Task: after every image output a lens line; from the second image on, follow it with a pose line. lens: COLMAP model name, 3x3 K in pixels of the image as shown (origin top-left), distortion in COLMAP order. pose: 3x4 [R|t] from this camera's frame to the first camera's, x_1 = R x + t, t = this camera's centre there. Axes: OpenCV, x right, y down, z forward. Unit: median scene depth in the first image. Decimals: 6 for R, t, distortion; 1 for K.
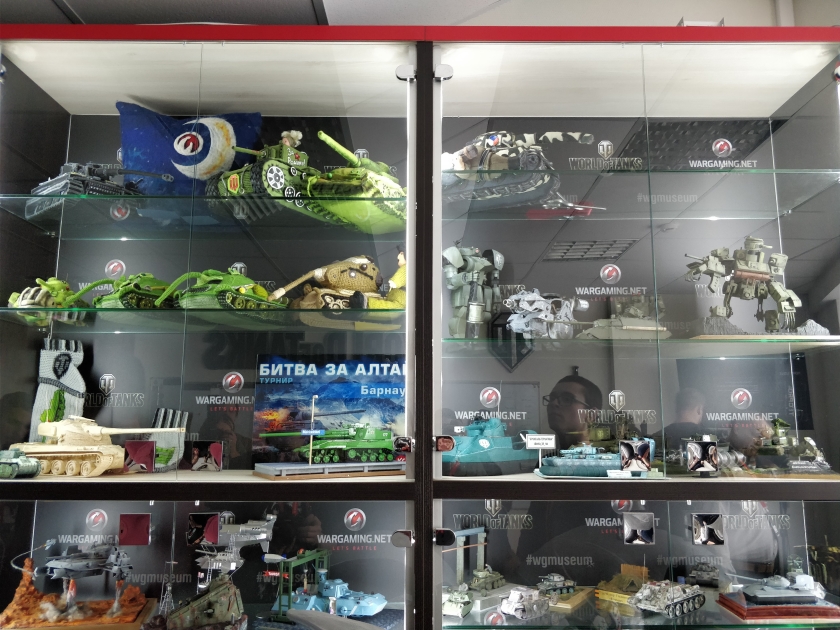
lens RADIAL K [[700.2, 0, 420.9], [0, 700.2, 316.2], [0, 0, 1]] dist [0.003201, -0.016085]
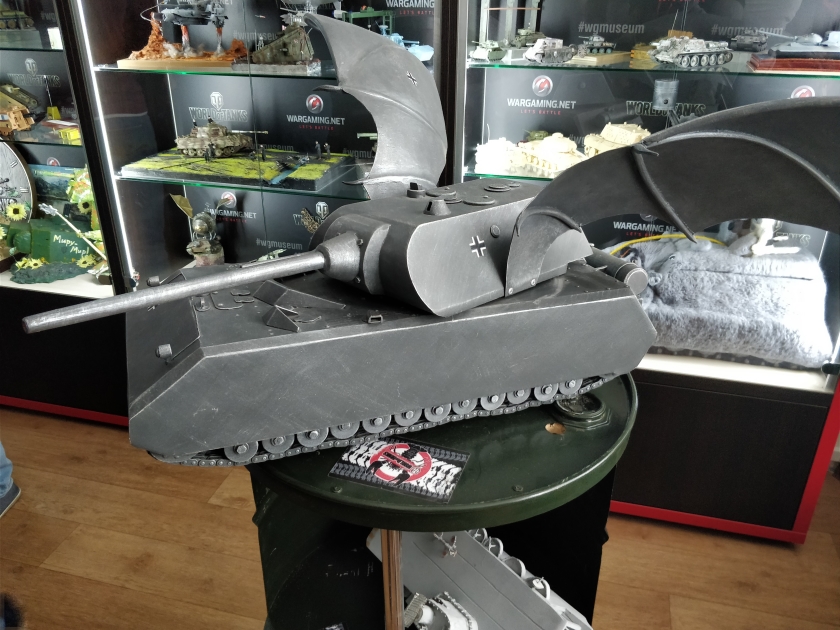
lens RADIAL K [[700.2, 0, 420.3], [0, 700.2, 314.0], [0, 0, 1]] dist [0.003201, -0.016085]
pose [[0.964746, 0.114538, -0.236951, 0.251702], [0.040525, 0.824944, 0.563760, 0.118013], [0.260043, -0.553487, 0.791220, -0.144066]]
